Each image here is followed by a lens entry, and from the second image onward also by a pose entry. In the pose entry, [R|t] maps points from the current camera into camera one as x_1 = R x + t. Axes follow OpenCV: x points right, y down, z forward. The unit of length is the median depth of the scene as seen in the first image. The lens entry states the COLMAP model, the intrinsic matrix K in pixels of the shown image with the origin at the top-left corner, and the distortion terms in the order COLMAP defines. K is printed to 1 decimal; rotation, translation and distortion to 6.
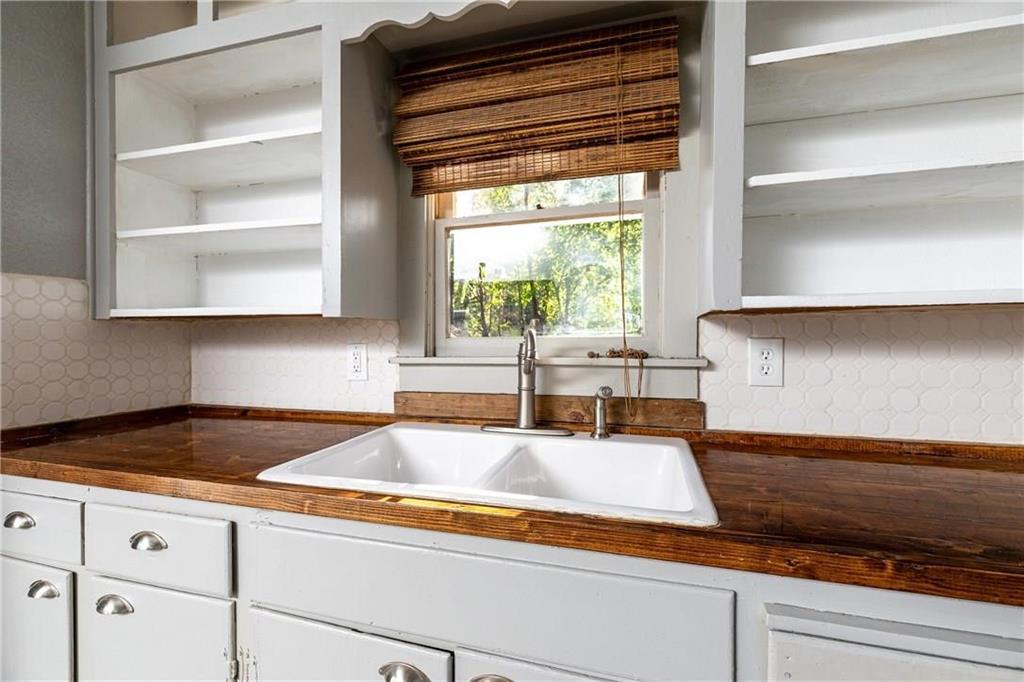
lens RADIAL K [[456.8, 0, 508.4], [0, 456.8, 339.9], [0, 0, 1]] dist [0.007643, -0.001888]
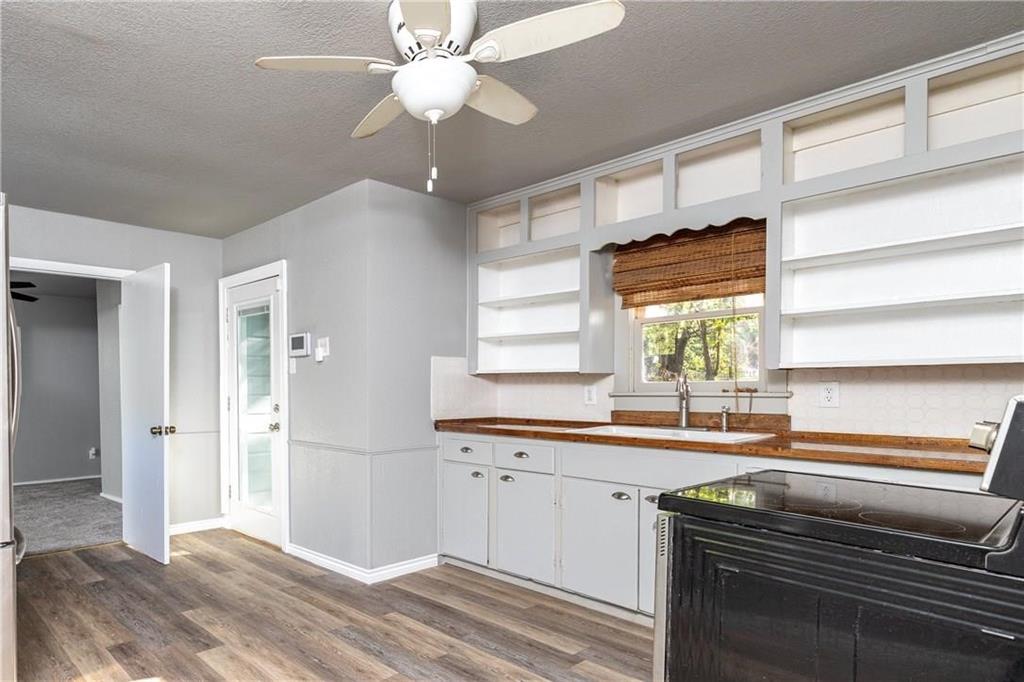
lens RADIAL K [[591.7, 0, 357.5], [0, 591.7, 389.6], [0, 0, 1]] dist [0.008423, -0.002703]
pose [[0.820520, 0.003264, -0.571609, 0.342968], [-0.001144, 0.999991, 0.004069, 0.019214], [0.571617, -0.002685, 0.820516, -1.901497]]
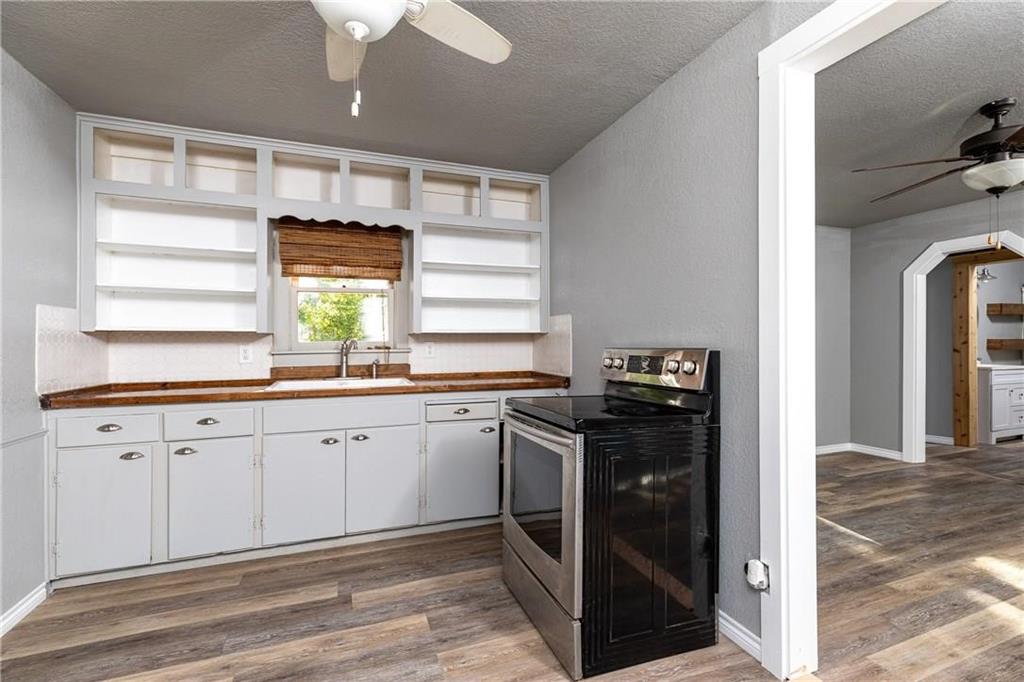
lens RADIAL K [[456.8, 0, 511.9], [0, 456.8, 342.9], [0, 0, 1]] dist [0.007643, -0.001888]
pose [[0.798269, -0.002388, 0.602297, -0.726792], [0.005006, 0.999984, -0.002669, 0.012517], [-0.602281, 0.005146, 0.798268, -1.540984]]
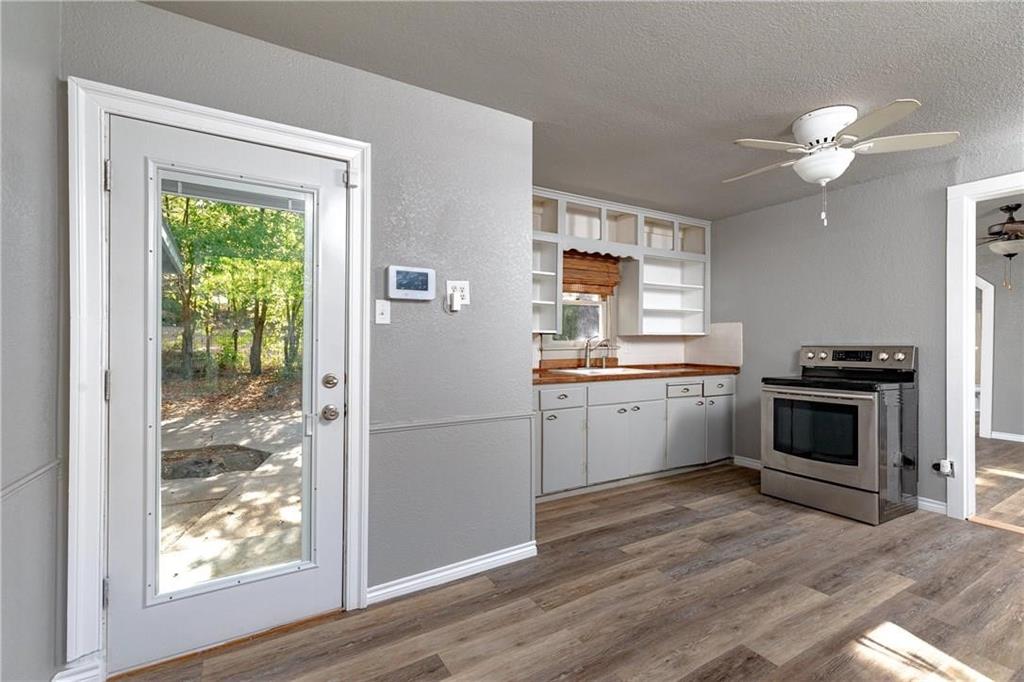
lens RADIAL K [[456.8, 0, 511.4], [0, 456.8, 341.6], [0, 0, 1]] dist [0.007643, -0.001888]
pose [[0.681764, 0.003308, 0.731565, -2.775651], [0.000856, 0.999985, -0.005320, 0.017087], [-0.731572, 0.004253, 0.681751, -0.879112]]
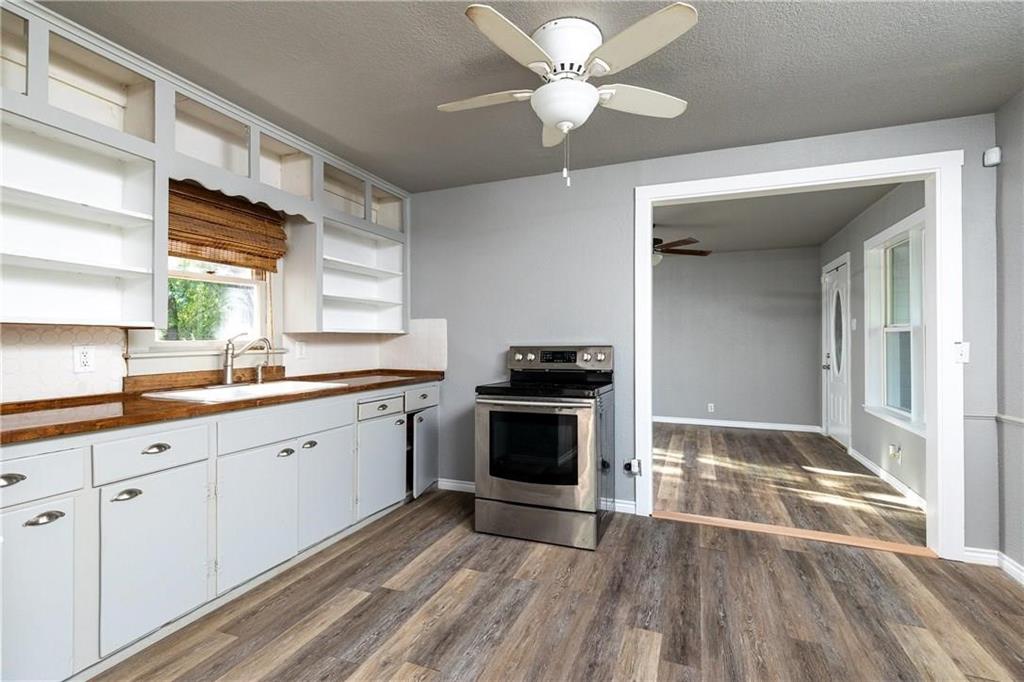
lens RADIAL K [[456.8, 0, 511.2], [0, 456.8, 342.4], [0, 0, 1]] dist [0.007643, -0.001888]
pose [[0.096281, -0.000225, 0.995354, -1.883595], [0.006229, 0.999981, -0.000377, 0.010016], [-0.995335, 0.006237, 0.096281, -0.475699]]
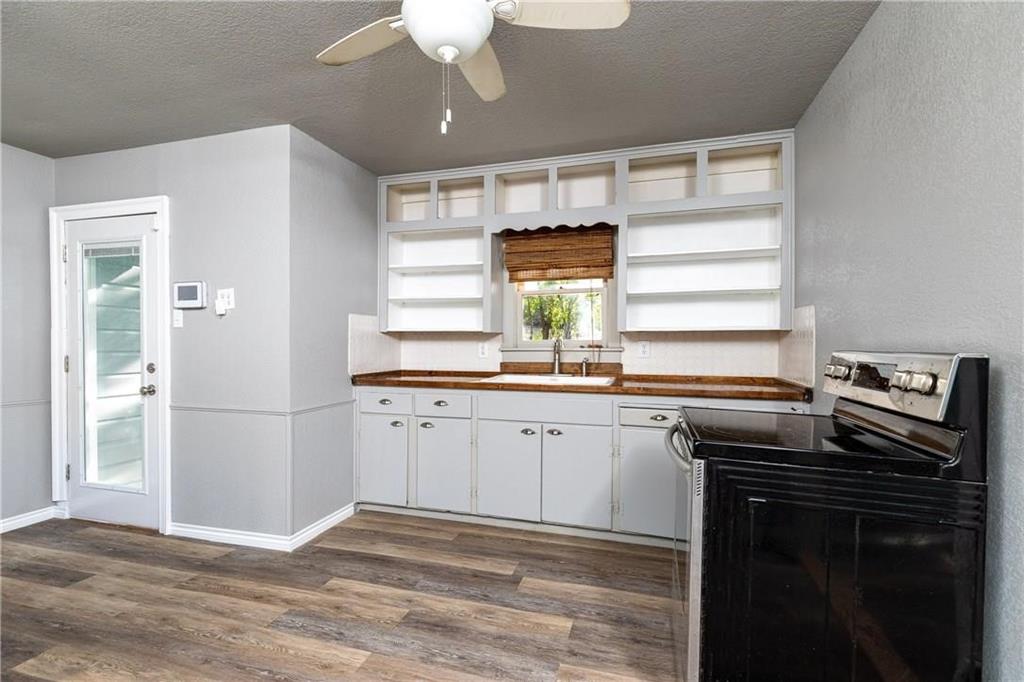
lens RADIAL K [[456.8, 0, 511.4], [0, 456.8, 342.8], [0, 0, 1]] dist [0.007643, -0.001888]
pose [[0.999992, 0.003577, 0.001961, -0.227104], [-0.003575, 0.999993, -0.000571, 0.012560], [-0.001963, 0.000564, 0.999998, -1.631330]]
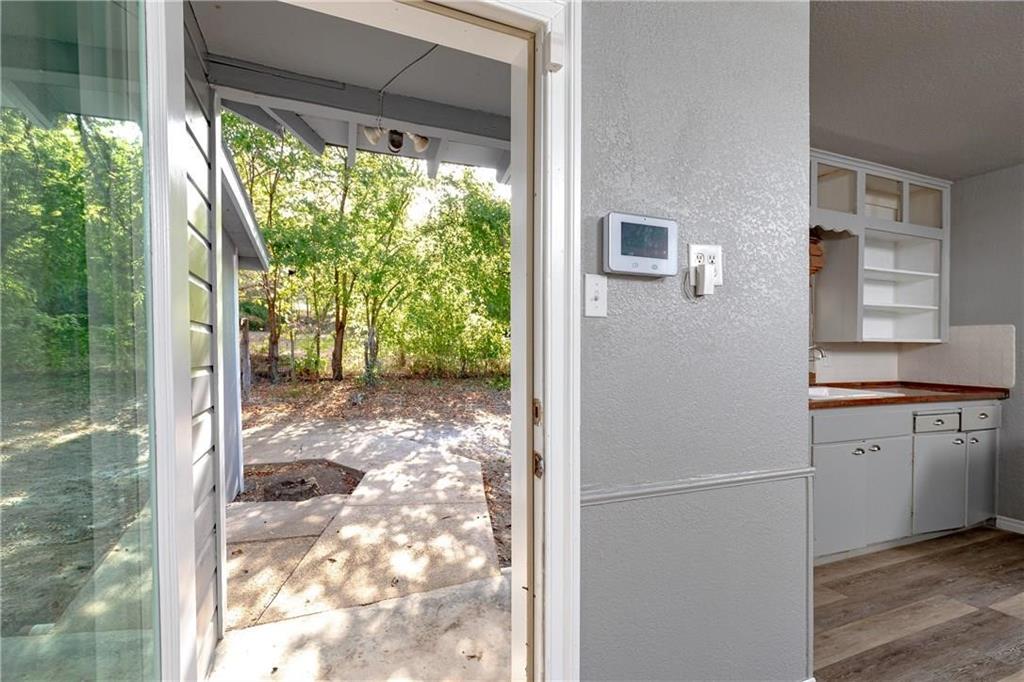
lens RADIAL K [[456.8, 0, 496.2], [0, 456.8, 360.0], [0, 0, 1]] dist [0.007643, -0.001888]
pose [[0.789426, -0.004211, 0.613831, -2.641678], [-0.010147, 0.999750, 0.019909, 0.020945], [-0.613762, -0.021945, 0.789186, -0.005172]]
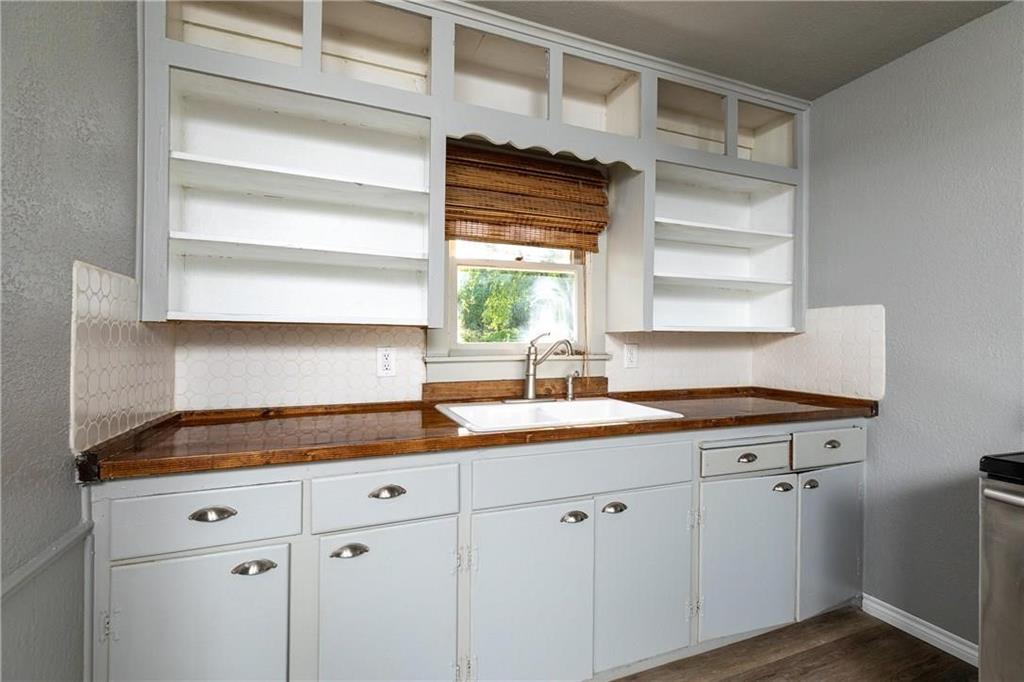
lens RADIAL K [[456.8, 0, 511.6], [0, 456.8, 341.3], [0, 0, 1]] dist [0.007643, -0.001888]
pose [[0.783708, 0.006341, 0.621097, -1.004564], [-0.004979, 0.999980, -0.003926, -0.004888], [-0.621110, -0.000016, 0.783724, -0.223742]]
